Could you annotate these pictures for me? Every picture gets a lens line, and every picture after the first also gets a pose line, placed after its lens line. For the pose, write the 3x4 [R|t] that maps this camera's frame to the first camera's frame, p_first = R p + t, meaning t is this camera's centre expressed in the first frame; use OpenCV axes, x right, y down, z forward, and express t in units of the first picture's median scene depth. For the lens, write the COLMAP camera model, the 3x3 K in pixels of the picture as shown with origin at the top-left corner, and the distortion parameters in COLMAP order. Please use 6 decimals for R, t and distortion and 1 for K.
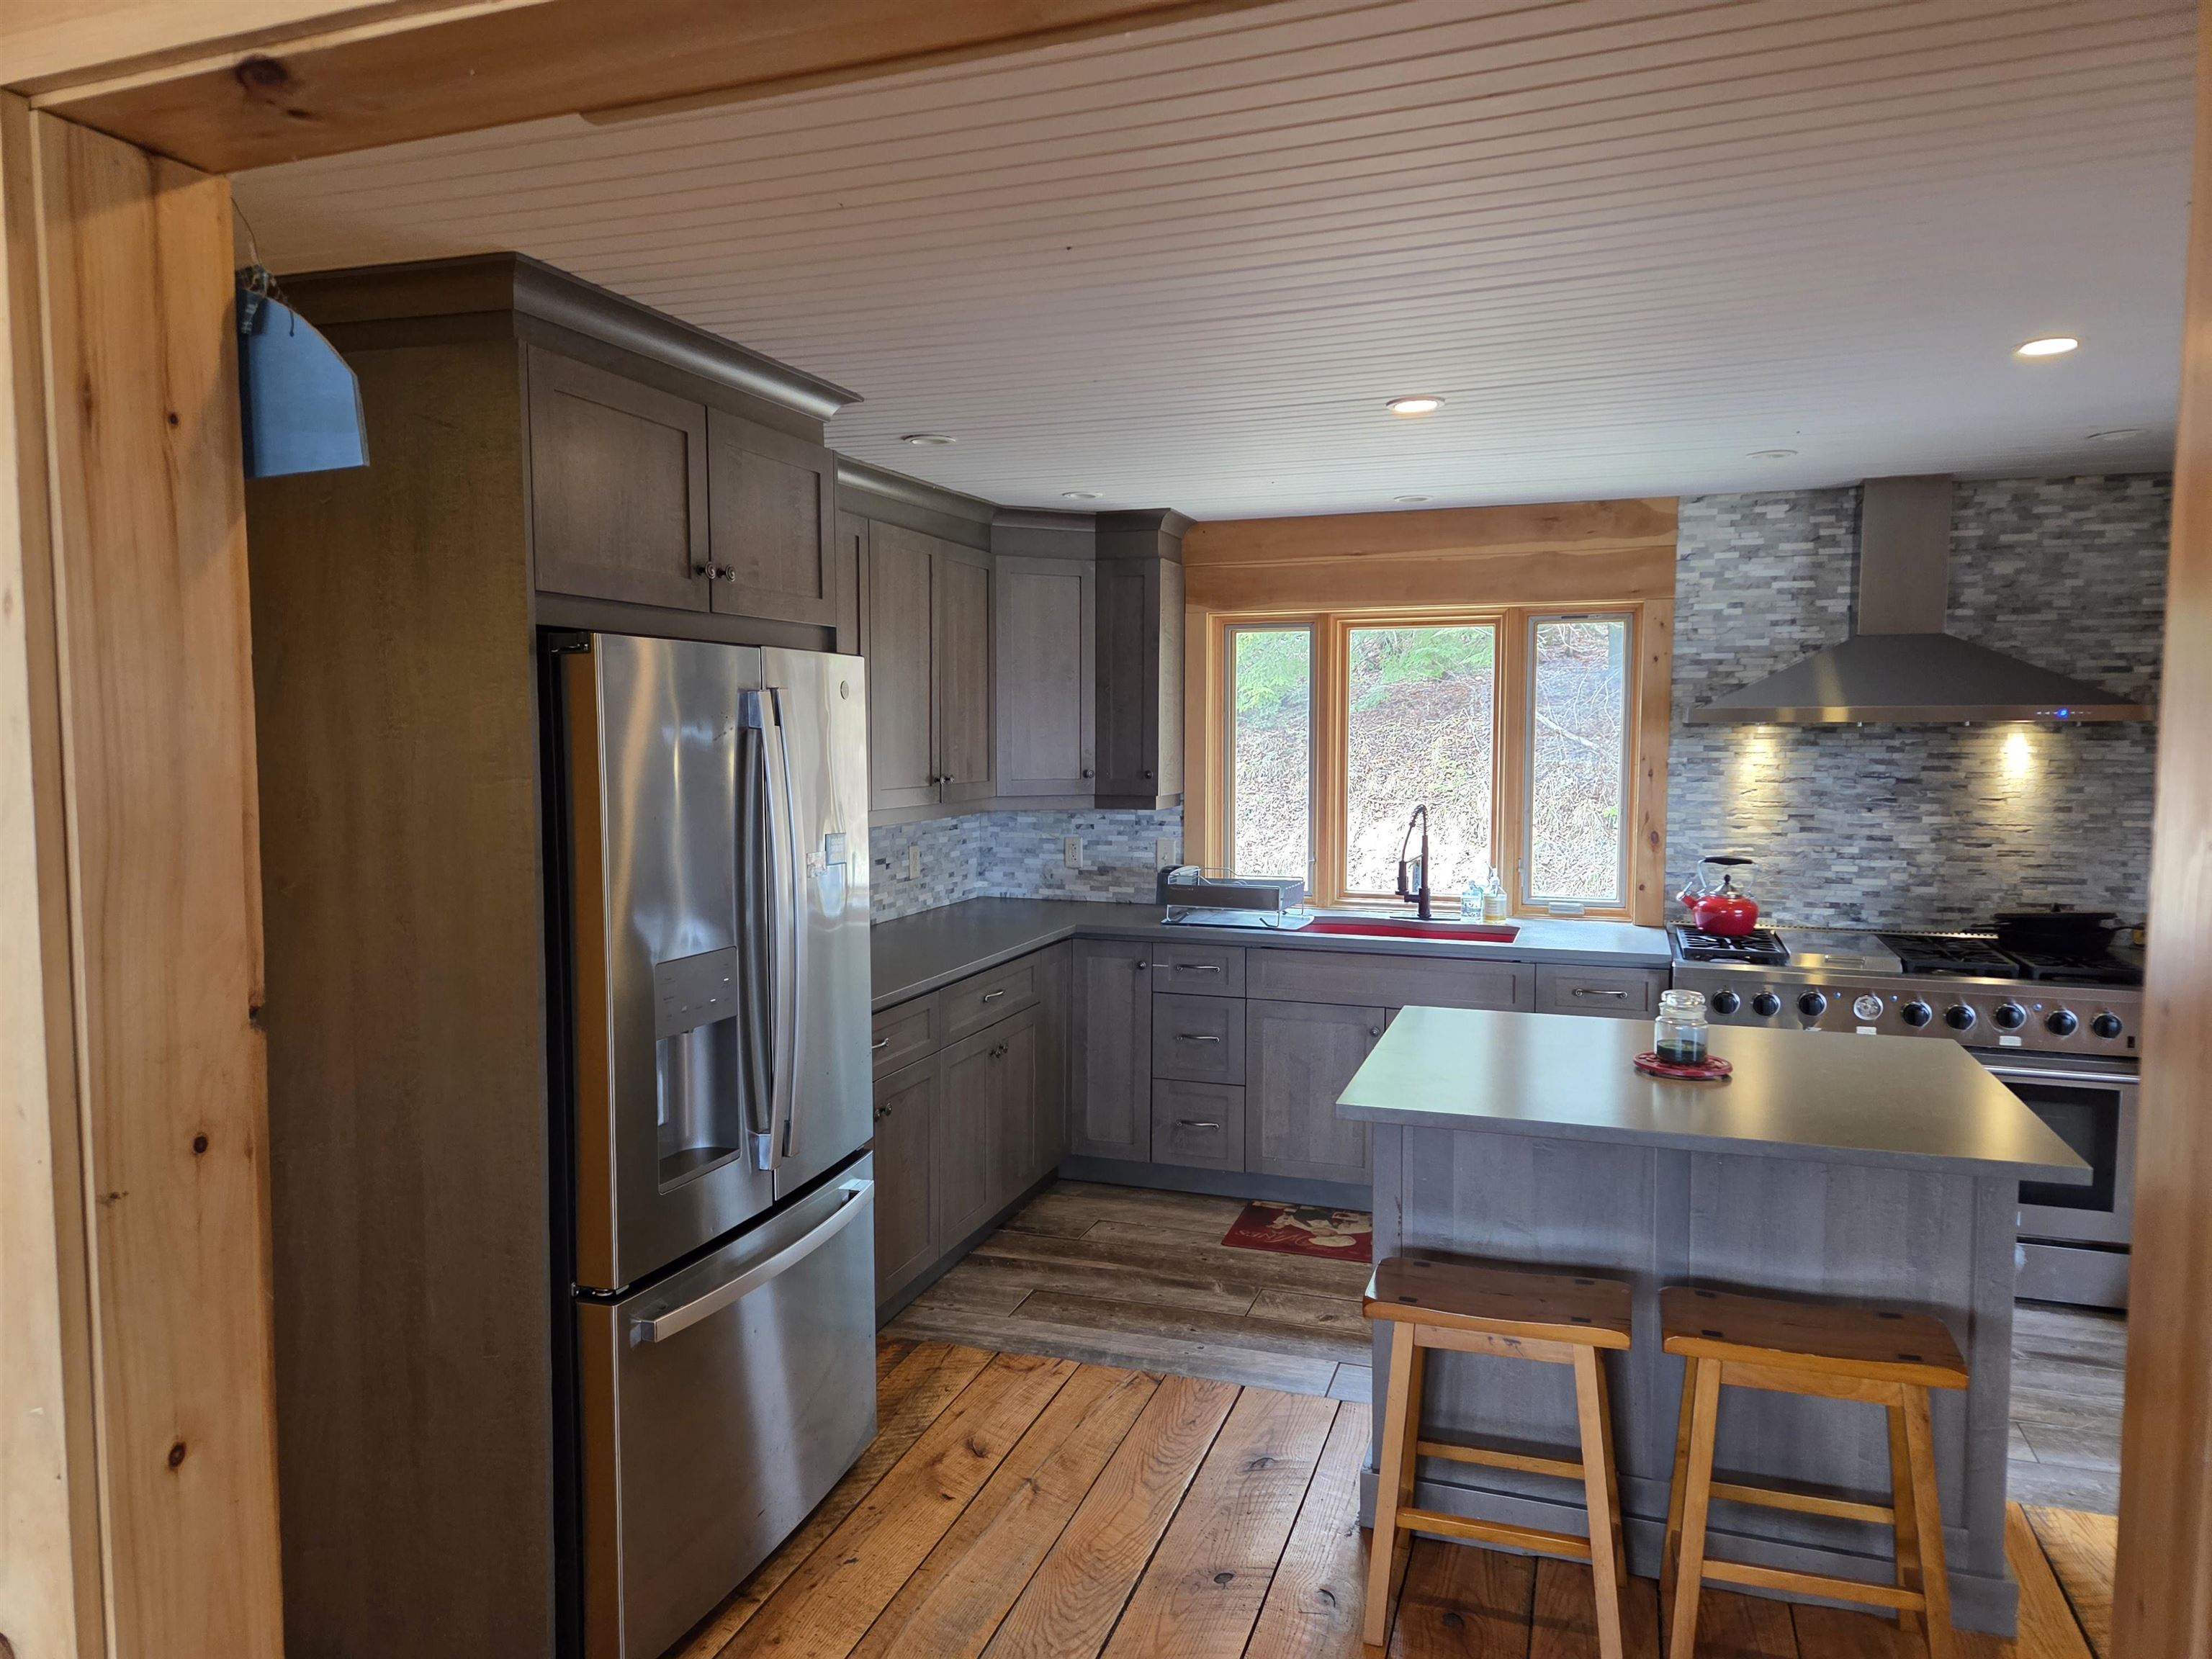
lens RADIAL K [[1477.8, 0, 1084.4], [0, 1477.8, 834.9], [0, 0, 1]] dist [0.025136, -0.017041]
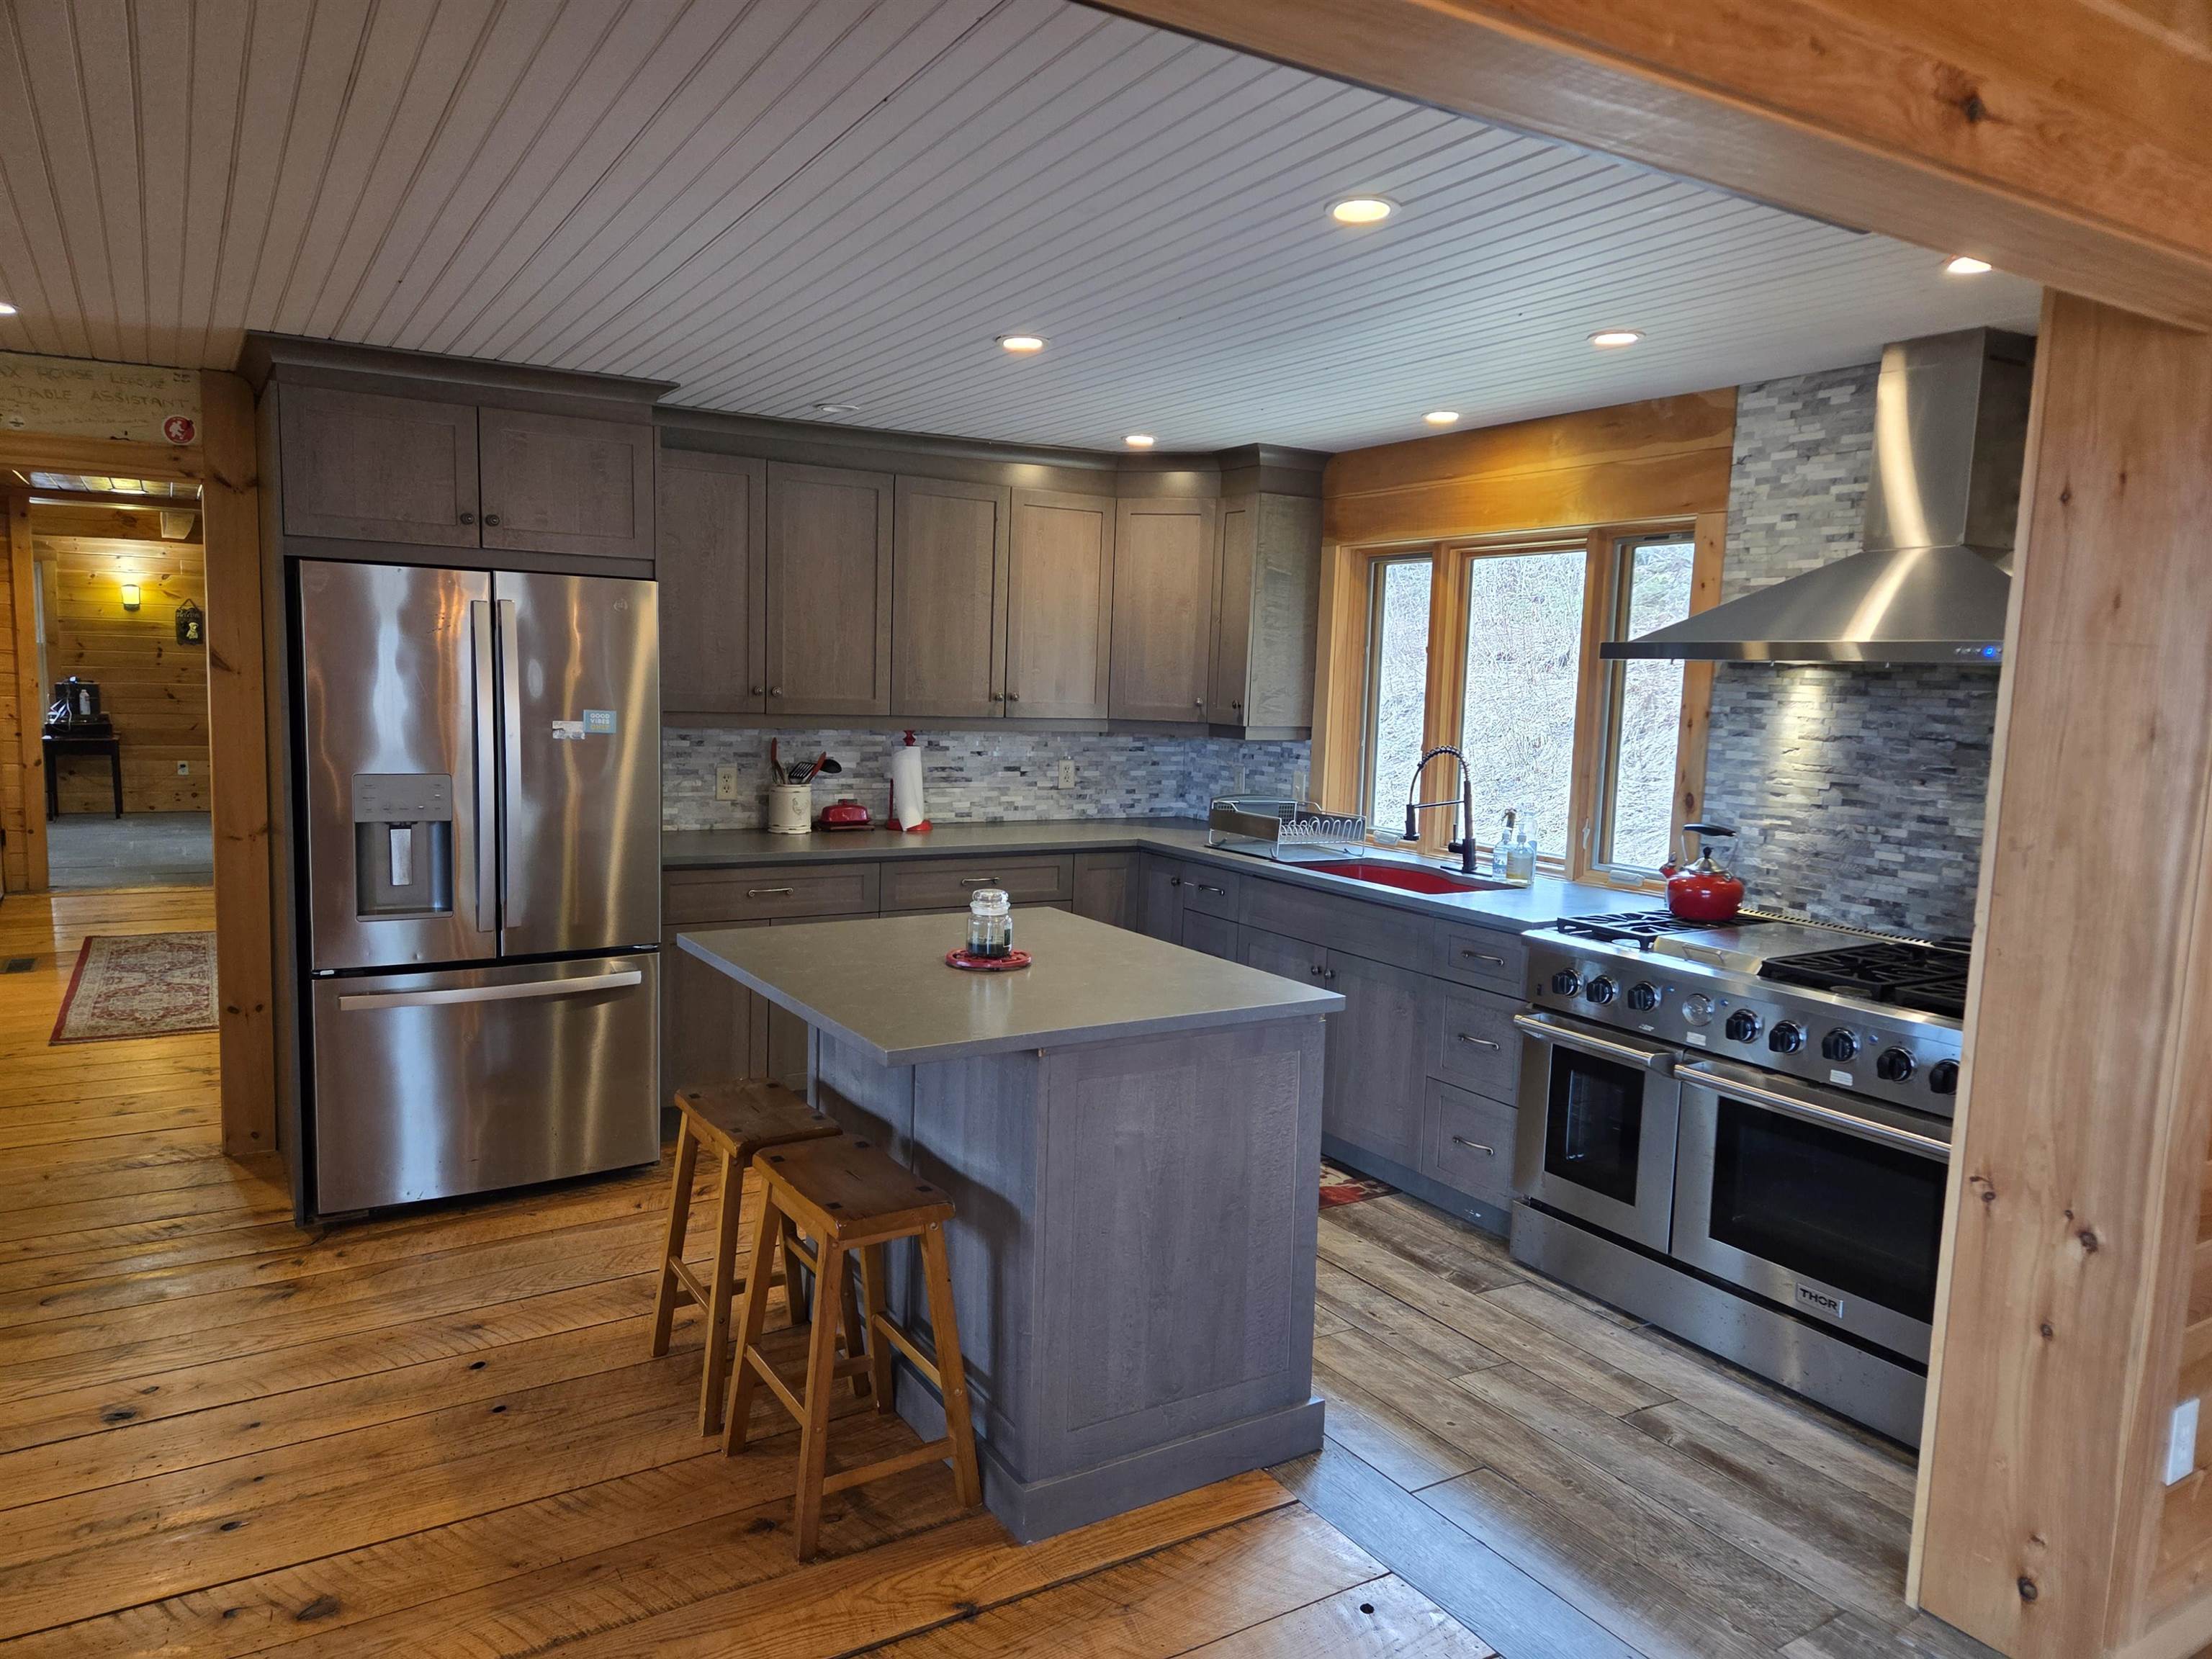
lens RADIAL K [[1477.8, 0, 1089.9], [0, 1477.8, 853.3], [0, 0, 1]] dist [0.025136, -0.017041]
pose [[0.774342, 0.102865, -0.624350, 0.676478], [-0.078987, 0.994694, 0.065918, 0.002955], [0.627818, -0.001728, 0.778359, 0.138762]]
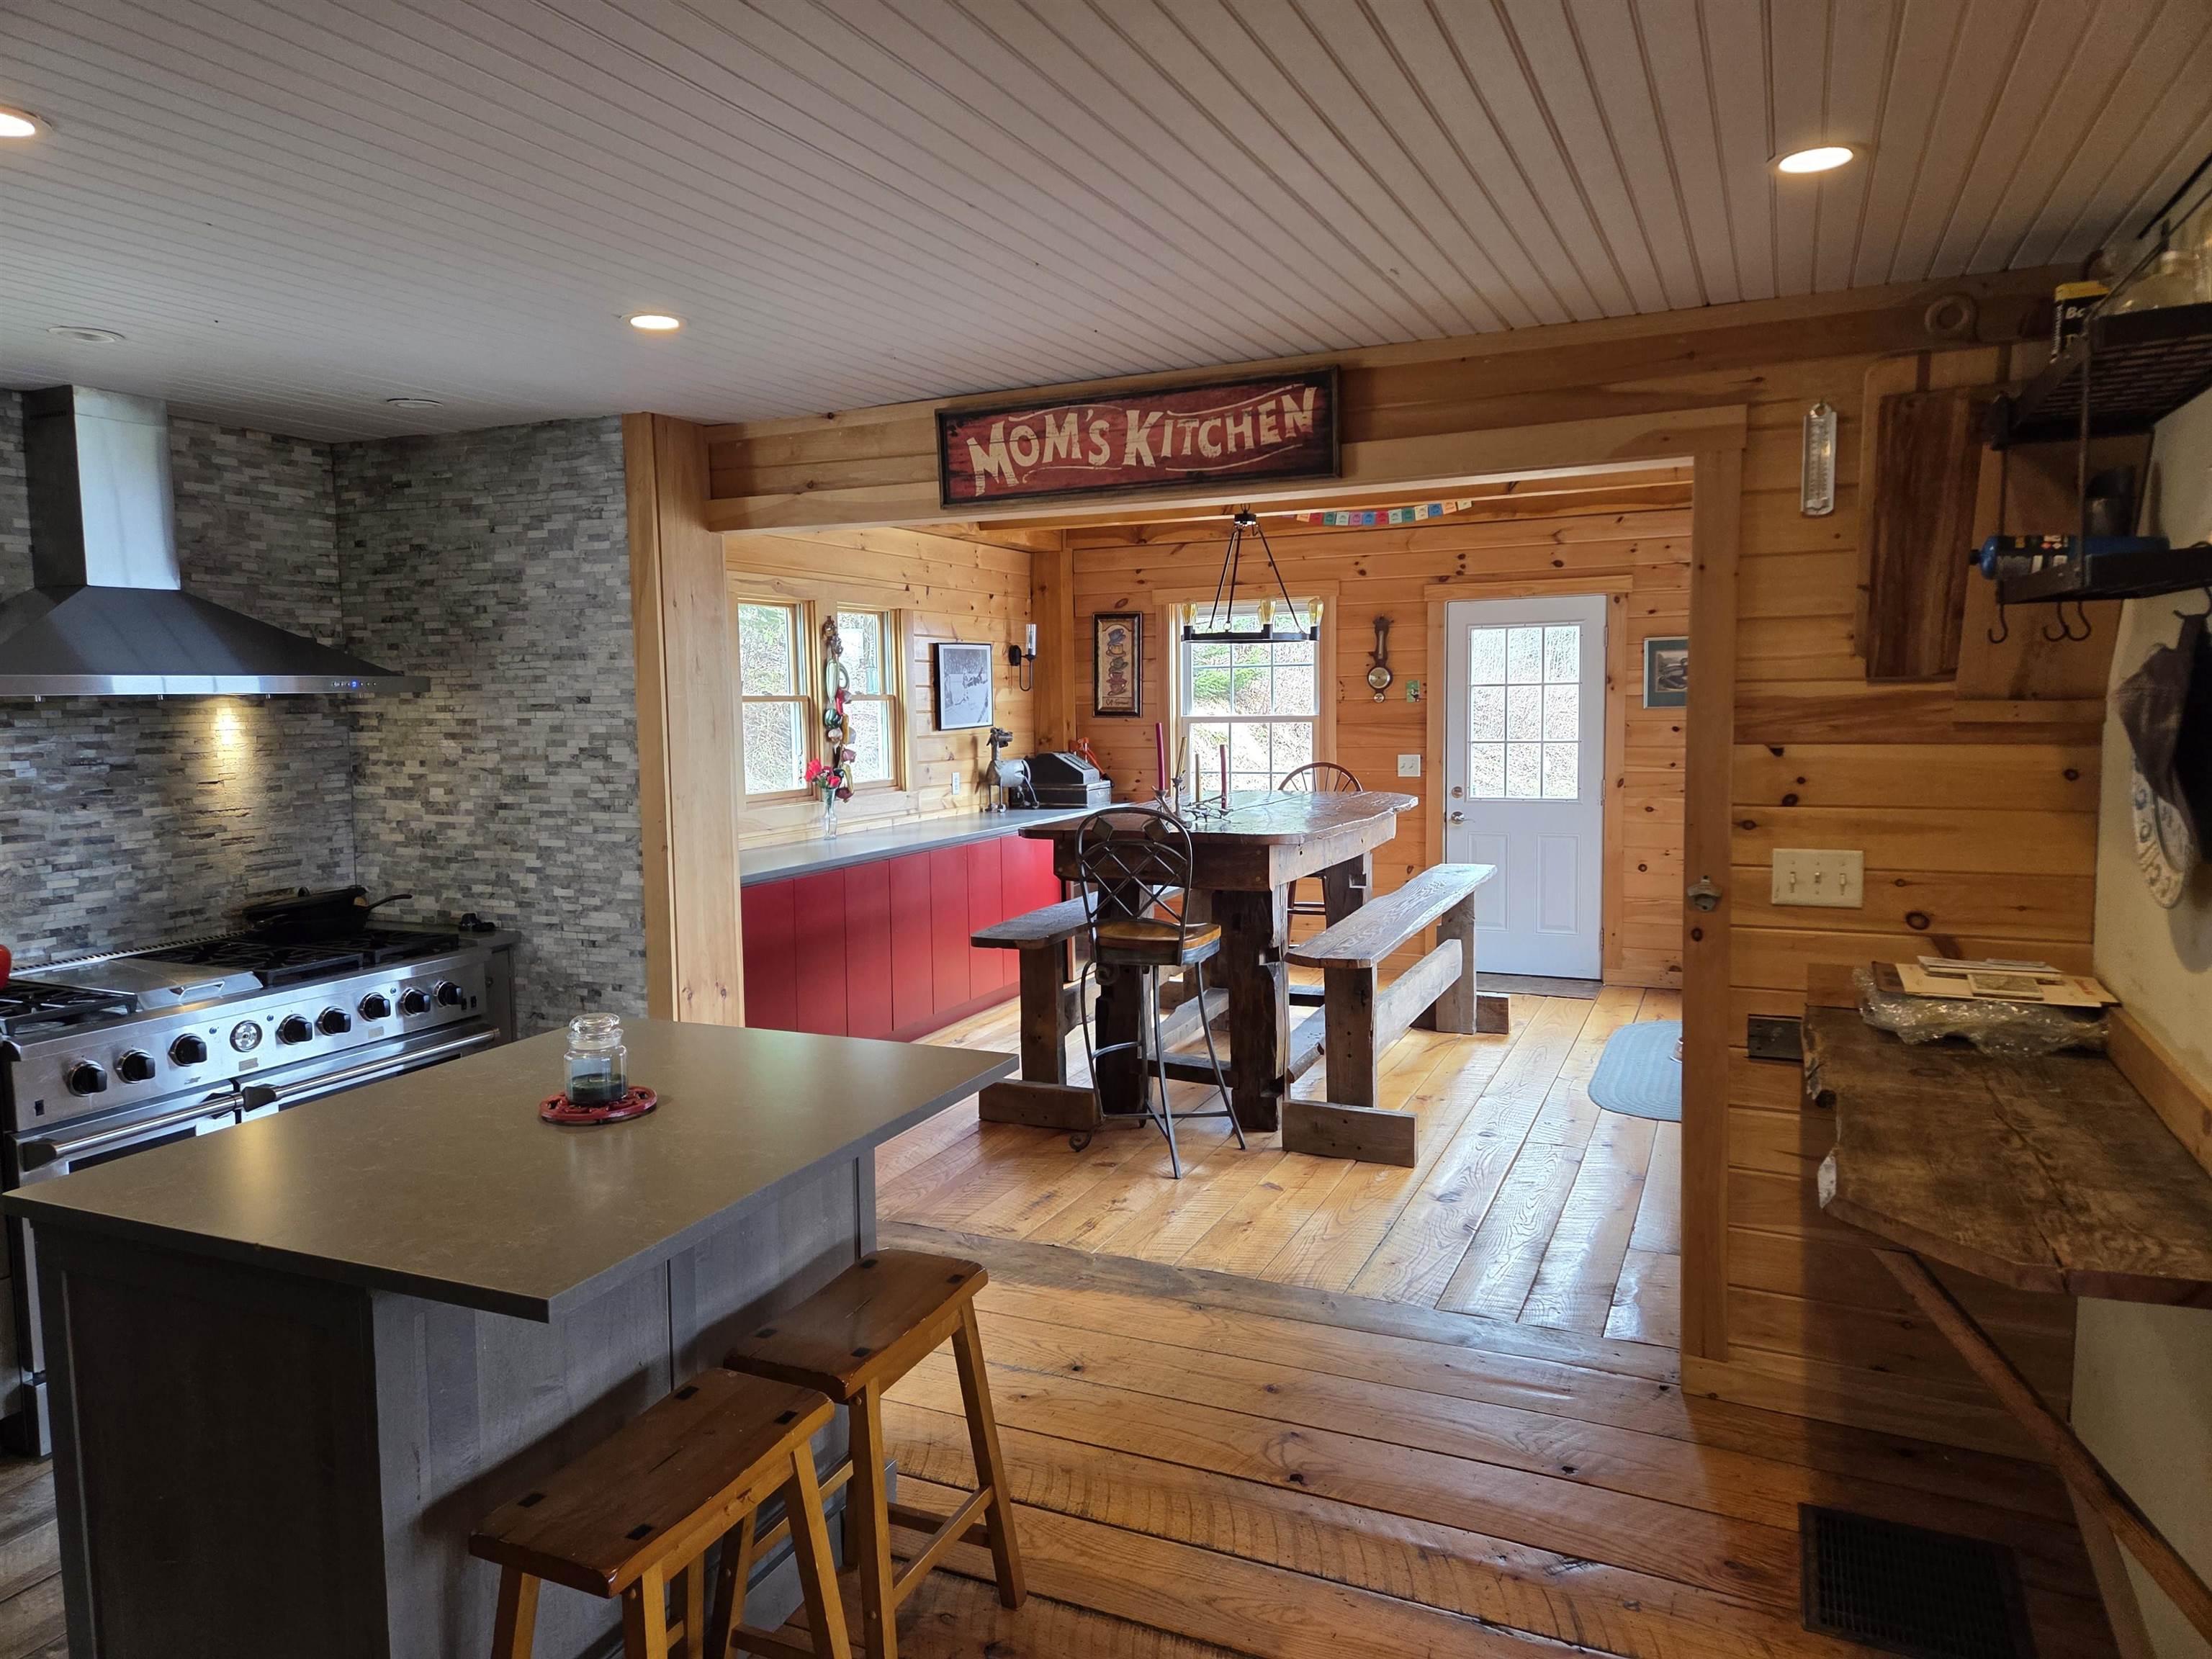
lens RADIAL K [[1477.8, 0, 1109.6], [0, 1477.8, 827.3], [0, 0, 1]] dist [0.025136, -0.017041]
pose [[0.071562, -0.092560, 0.993132, -0.226767], [0.085692, 0.992574, 0.086333, -0.027469], [-0.993748, 0.078925, 0.078963, 0.390556]]
